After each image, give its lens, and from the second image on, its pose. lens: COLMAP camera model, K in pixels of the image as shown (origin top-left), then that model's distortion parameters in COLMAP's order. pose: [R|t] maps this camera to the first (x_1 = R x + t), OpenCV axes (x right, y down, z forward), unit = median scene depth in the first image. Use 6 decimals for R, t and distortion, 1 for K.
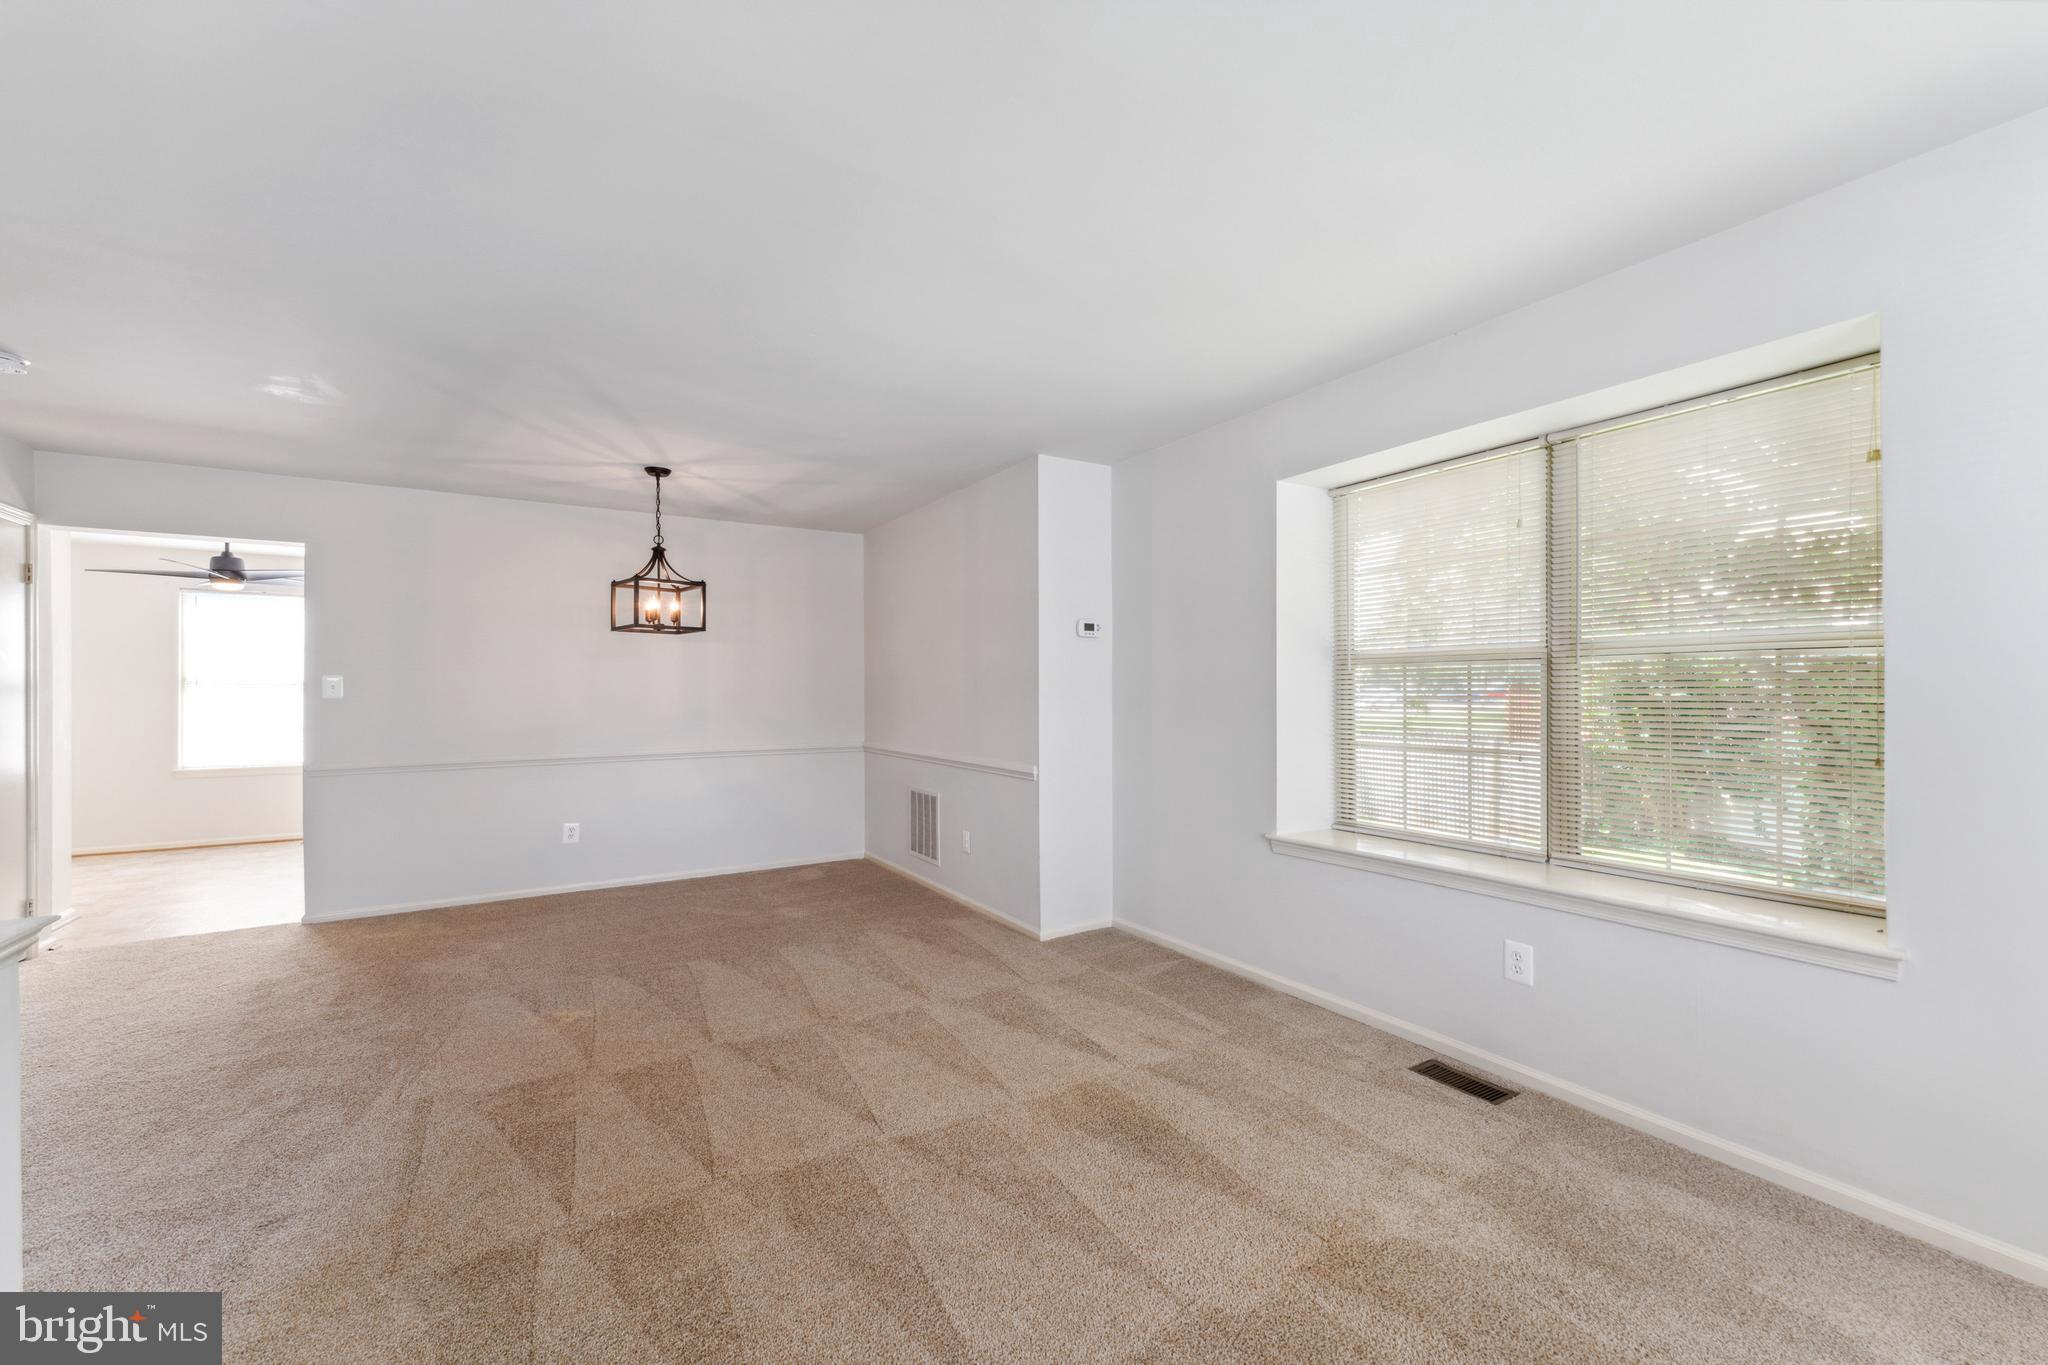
lens RADIAL K [[823.9, 0, 1029.0], [0, 823.9, 692.1], [0, 0, 1]] dist [-0.001030, 0.000570]
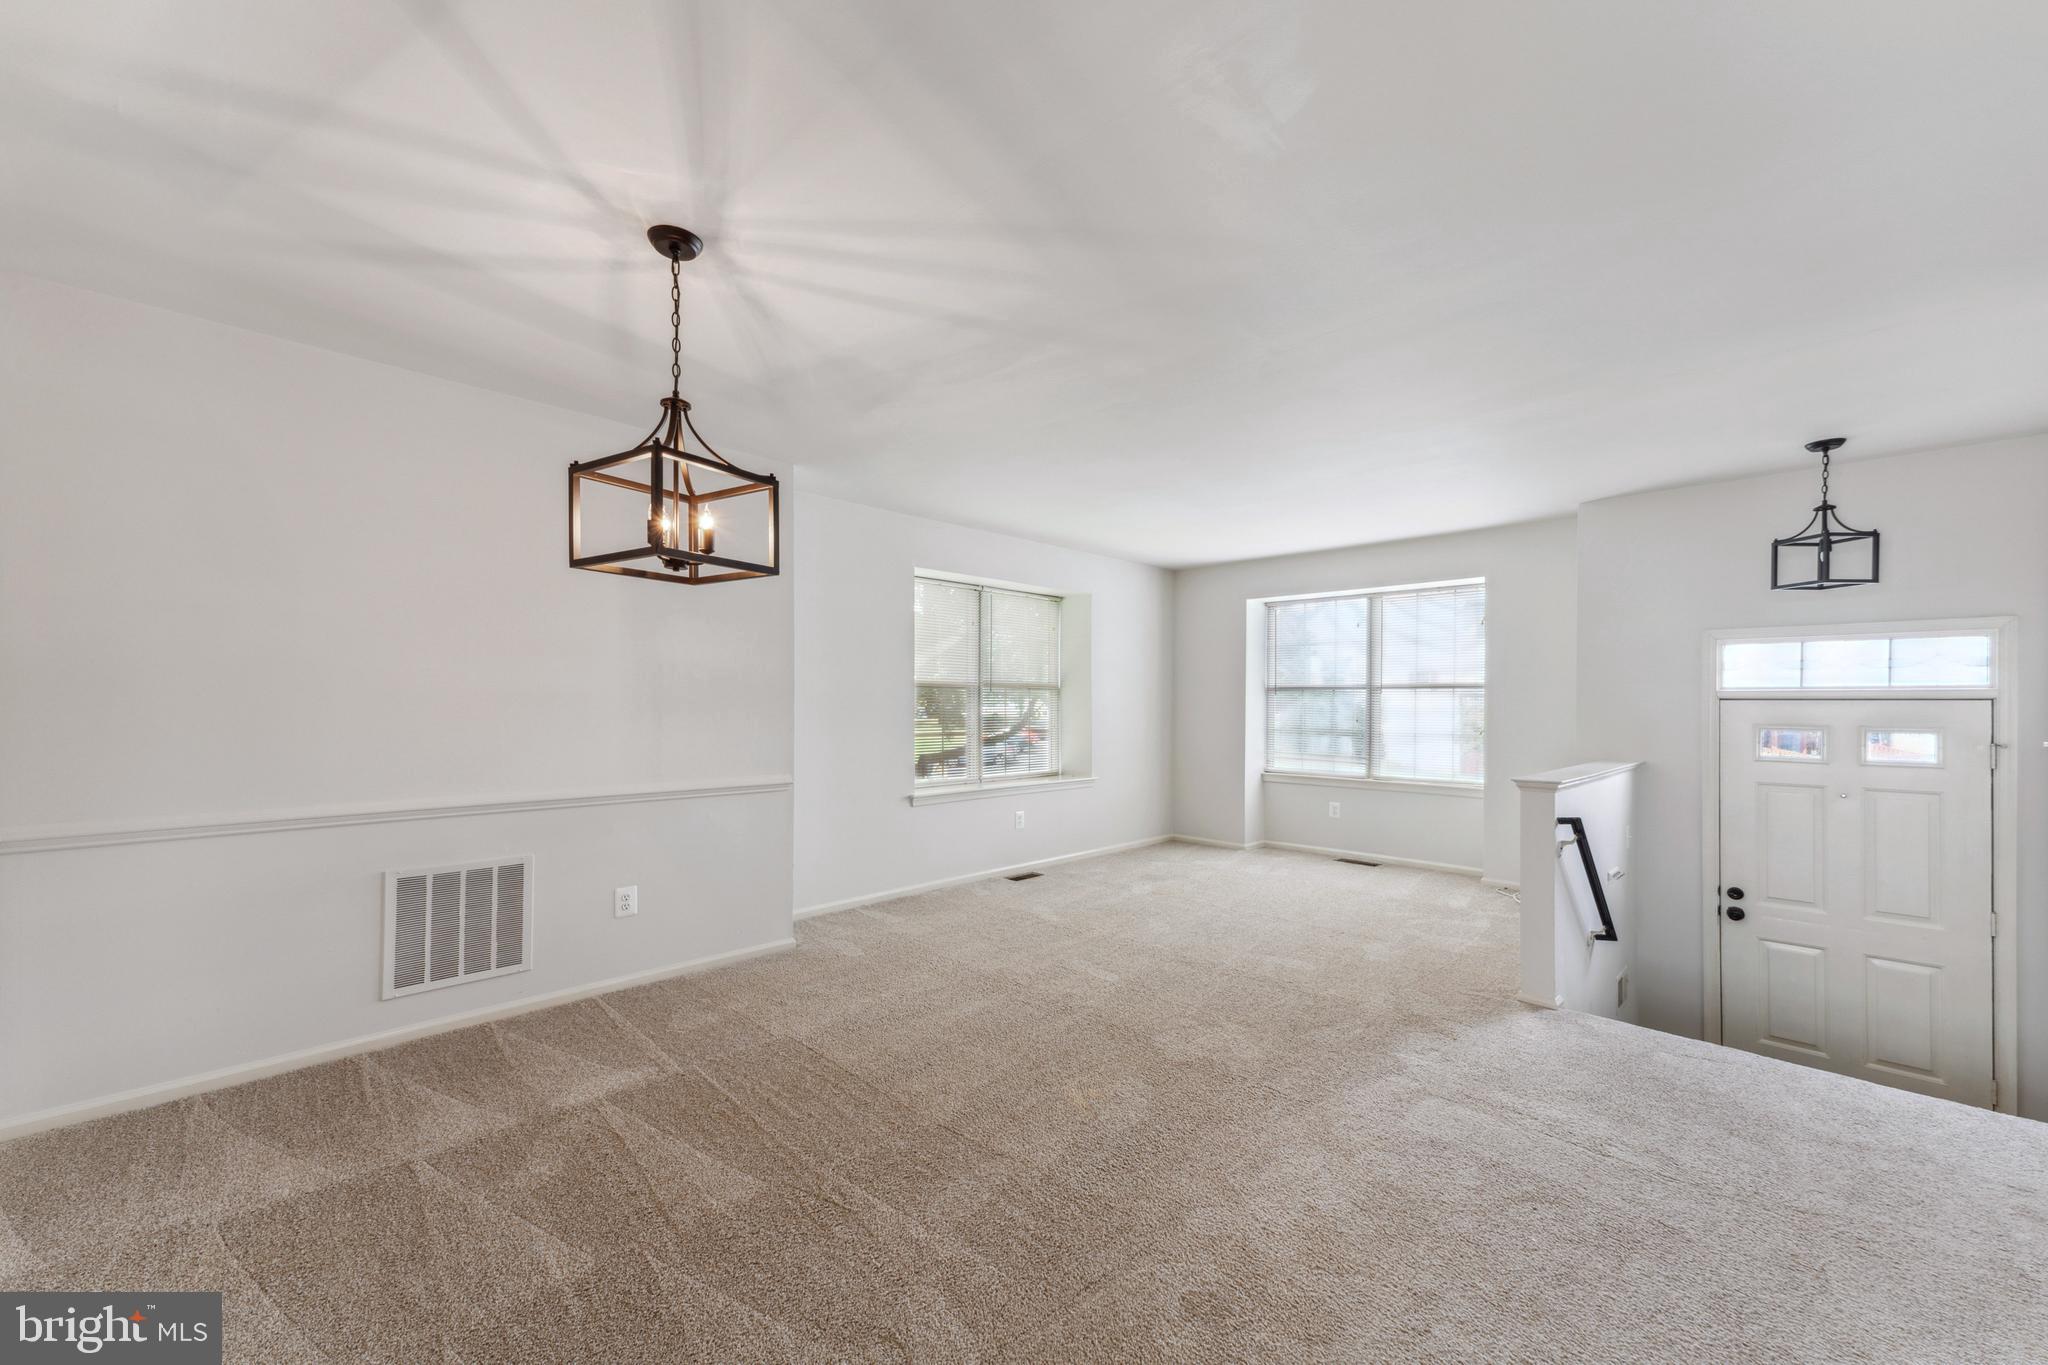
lens RADIAL K [[823.9, 0, 1021.5], [0, 823.9, 695.0], [0, 0, 1]] dist [-0.001030, 0.000570]
pose [[-0.254587, 0.013040, 0.966962, -1.033058], [-0.000087, 0.999909, -0.013507, 0.007411], [-0.967050, -0.003523, -0.254562, 0.988112]]
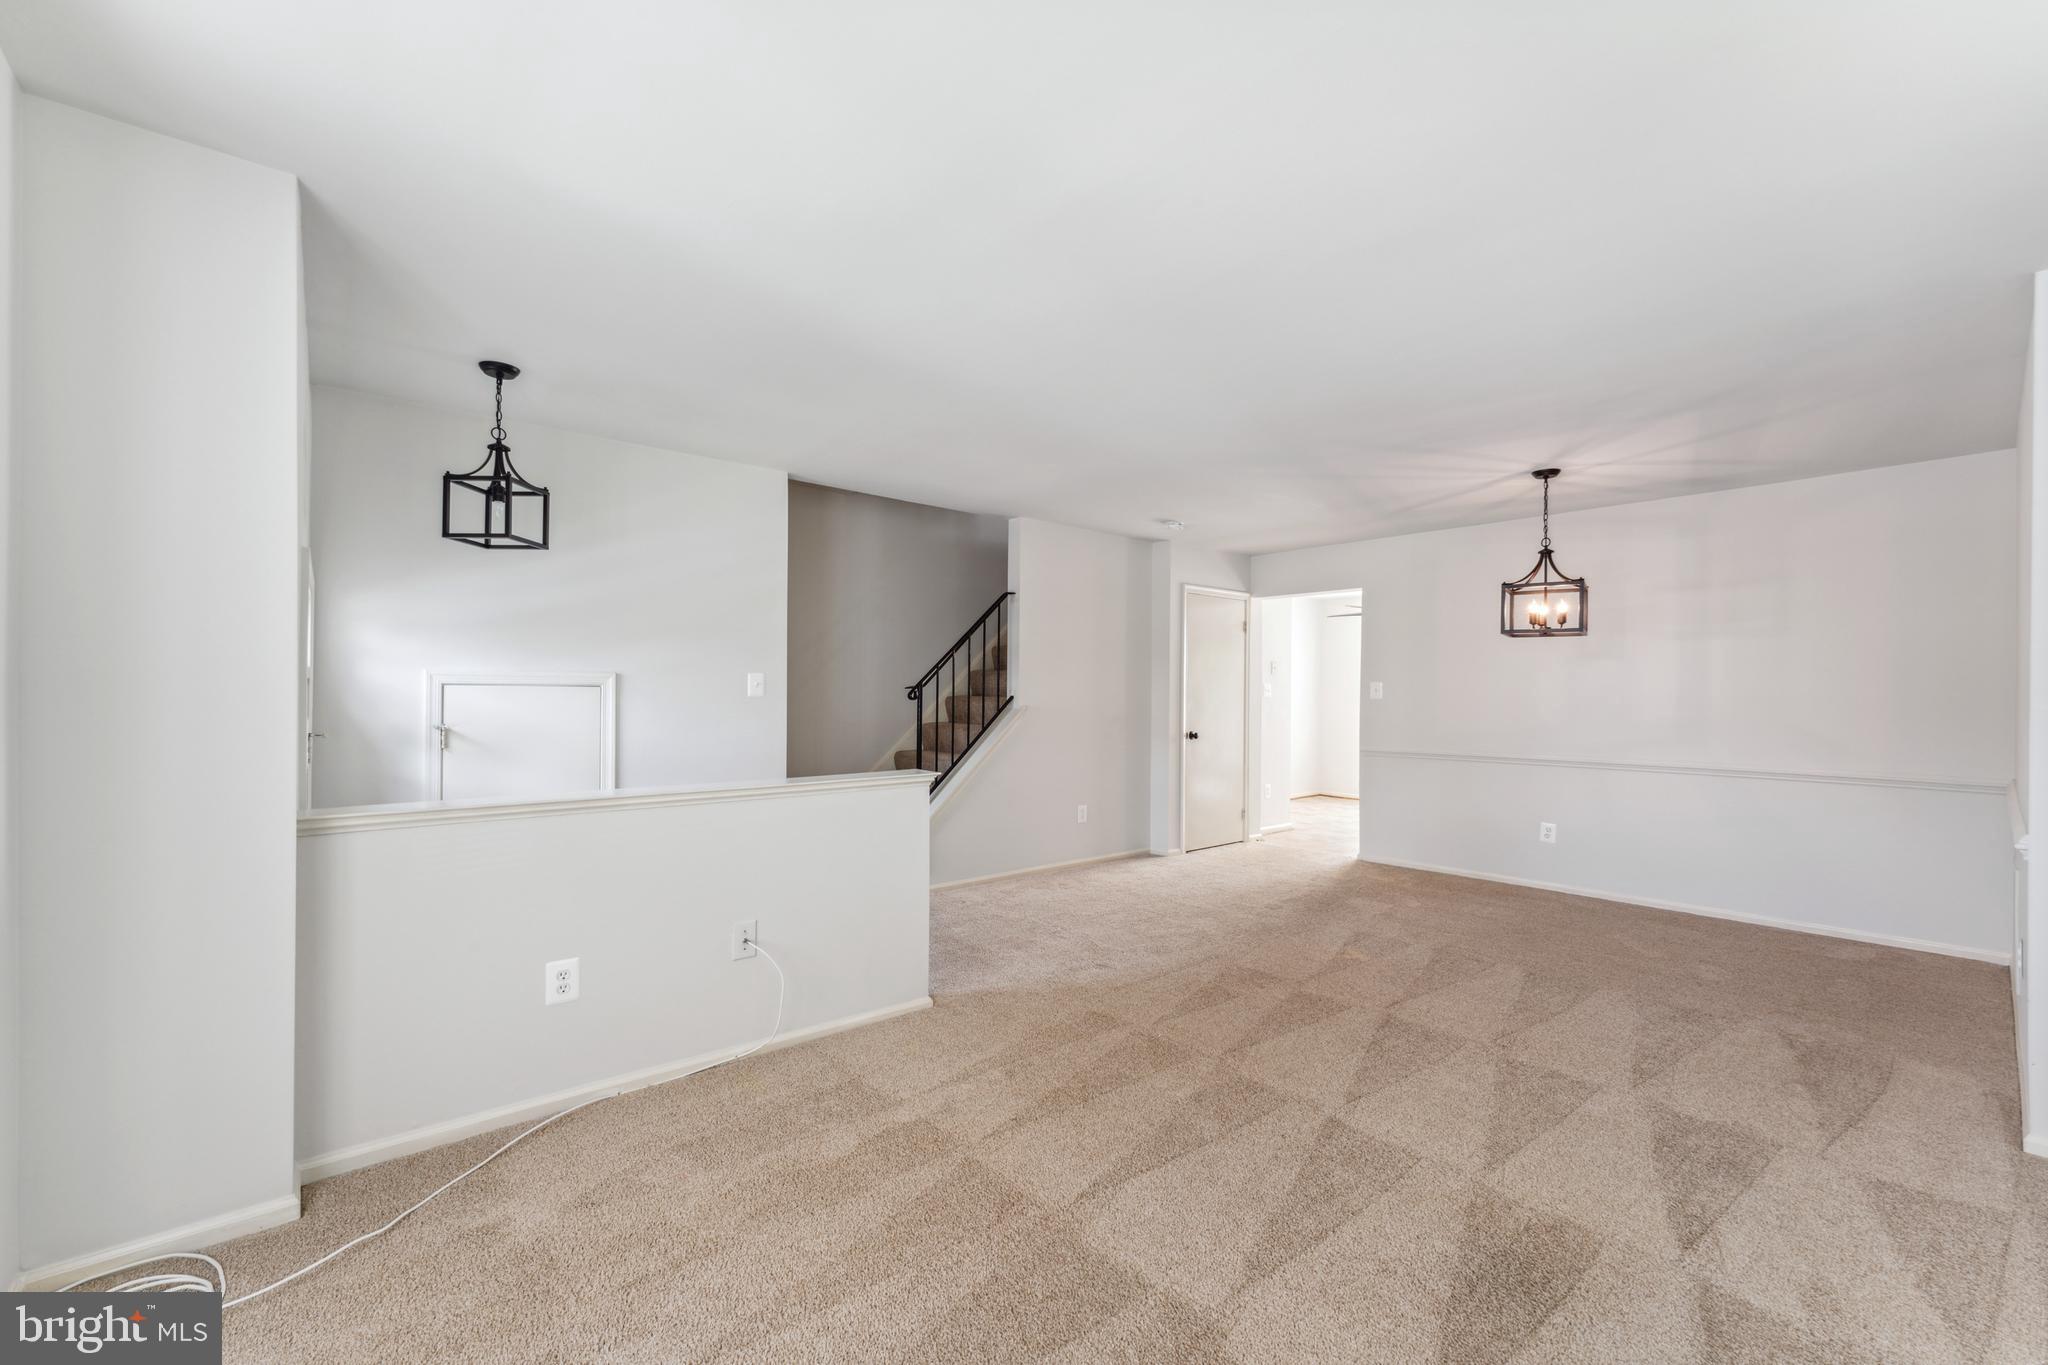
lens RADIAL K [[823.9, 0, 1025.4], [0, 823.9, 696.5], [0, 0, 1]] dist [-0.001030, 0.000570]
pose [[0.149290, 0.009413, -0.988749, 0.458459], [-0.008972, 0.999926, 0.008165, -0.002511], [0.988753, 0.007652, 0.149363, 0.247512]]
